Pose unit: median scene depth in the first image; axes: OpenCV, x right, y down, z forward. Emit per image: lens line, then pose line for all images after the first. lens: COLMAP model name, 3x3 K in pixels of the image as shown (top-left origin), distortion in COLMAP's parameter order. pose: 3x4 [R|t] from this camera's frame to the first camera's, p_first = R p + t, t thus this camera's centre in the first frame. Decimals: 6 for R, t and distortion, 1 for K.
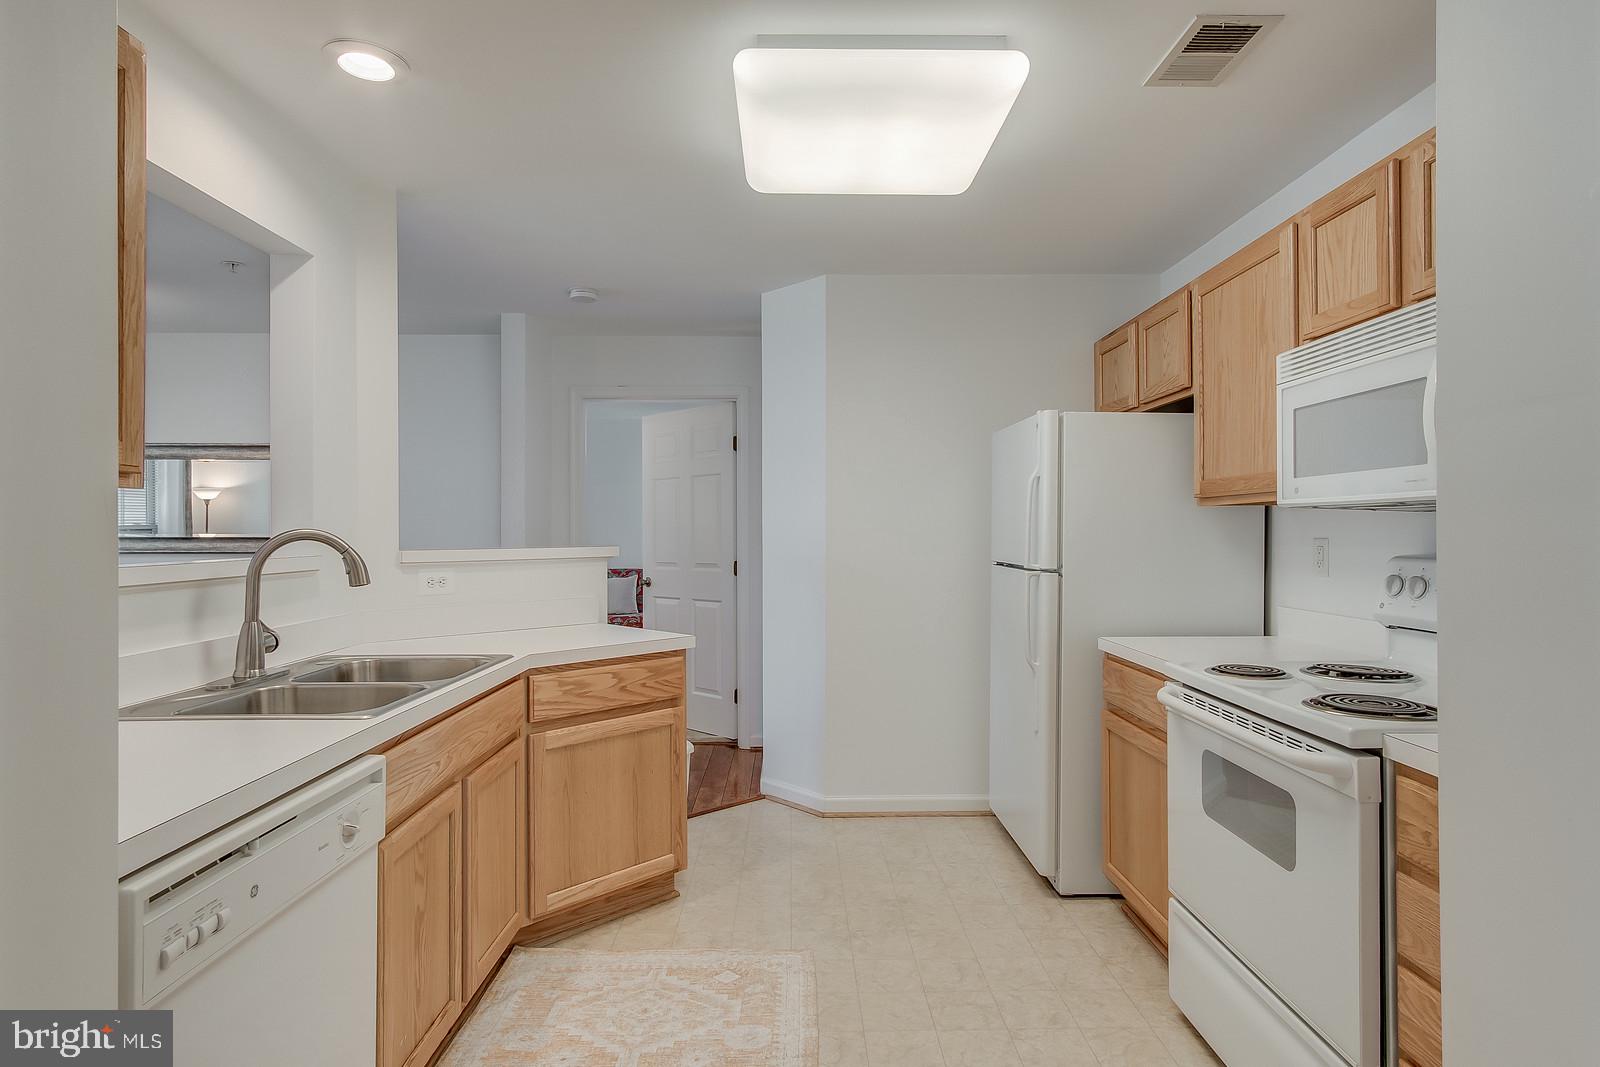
lens RADIAL K [[844.0, 0, 800.0], [0, 844.0, 533.5], [0, 0, 1]] dist [0.001577, 0.000290]
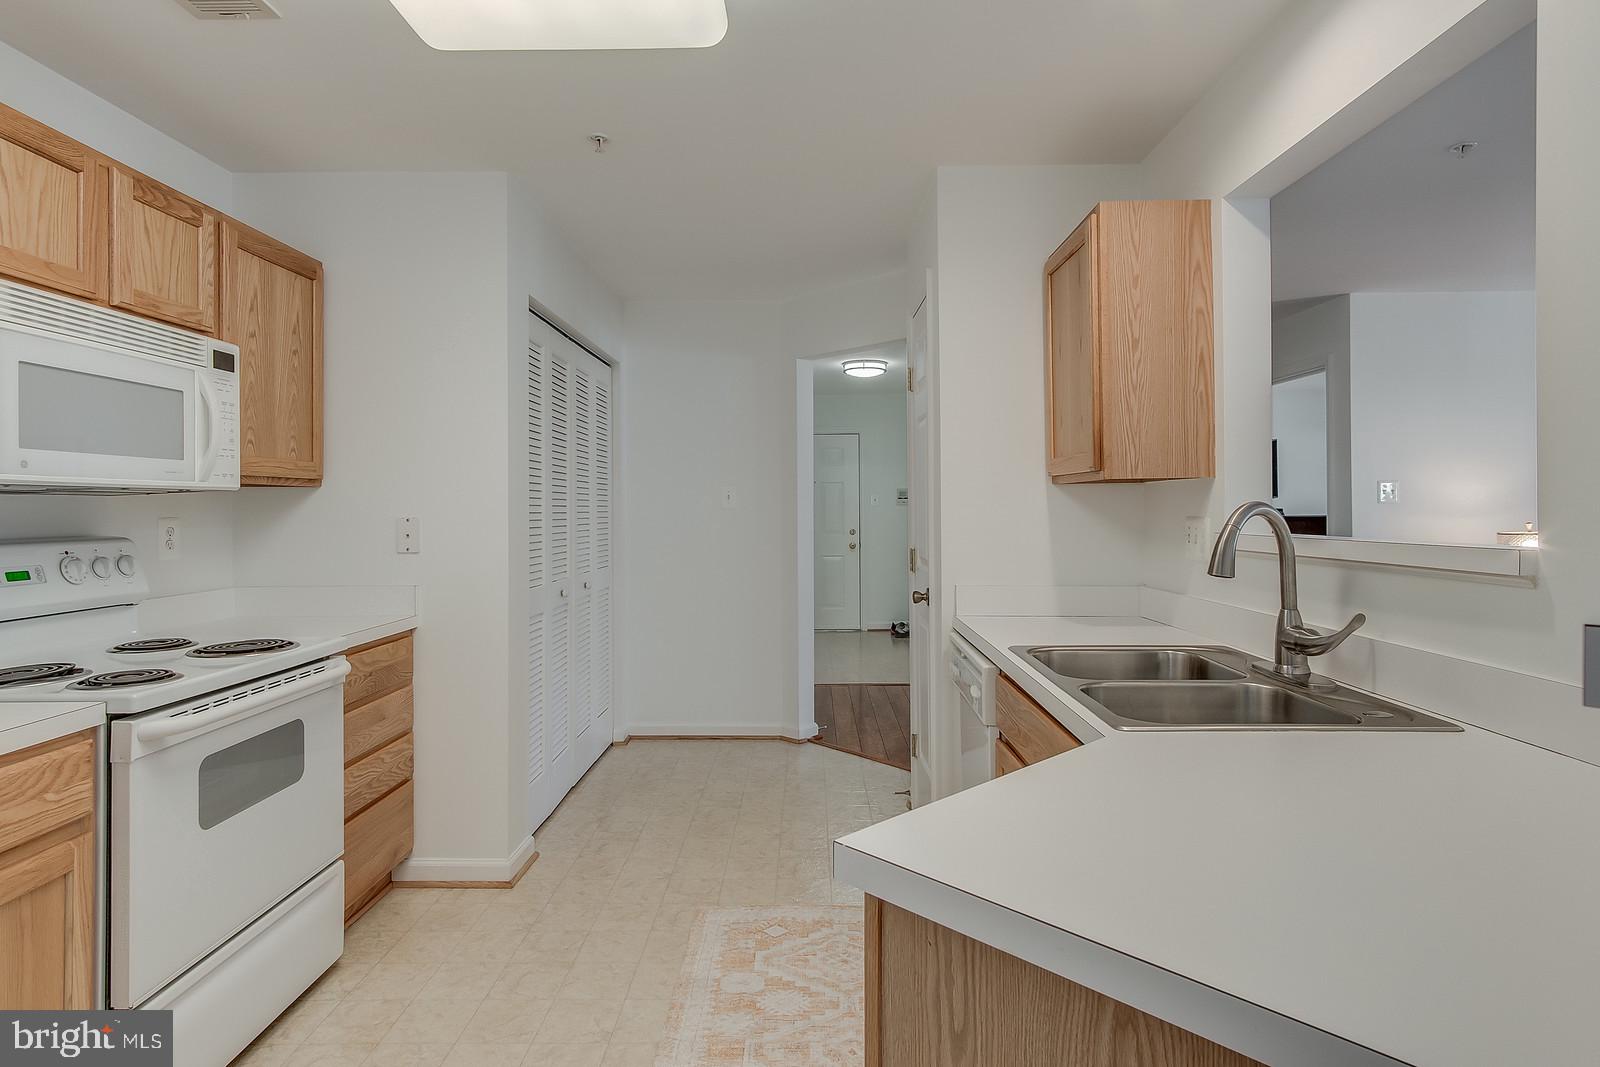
lens RADIAL K [[865.0, 0, 801.7], [0, 865.0, 508.1], [0, 0, 1]] dist [0.001278, 0.000692]
pose [[-0.999546, 0.010665, 0.028163, -0.147892], [0.010759, 0.999937, 0.003193, -0.004025], [-0.028127, 0.003494, -0.999598, 1.596405]]
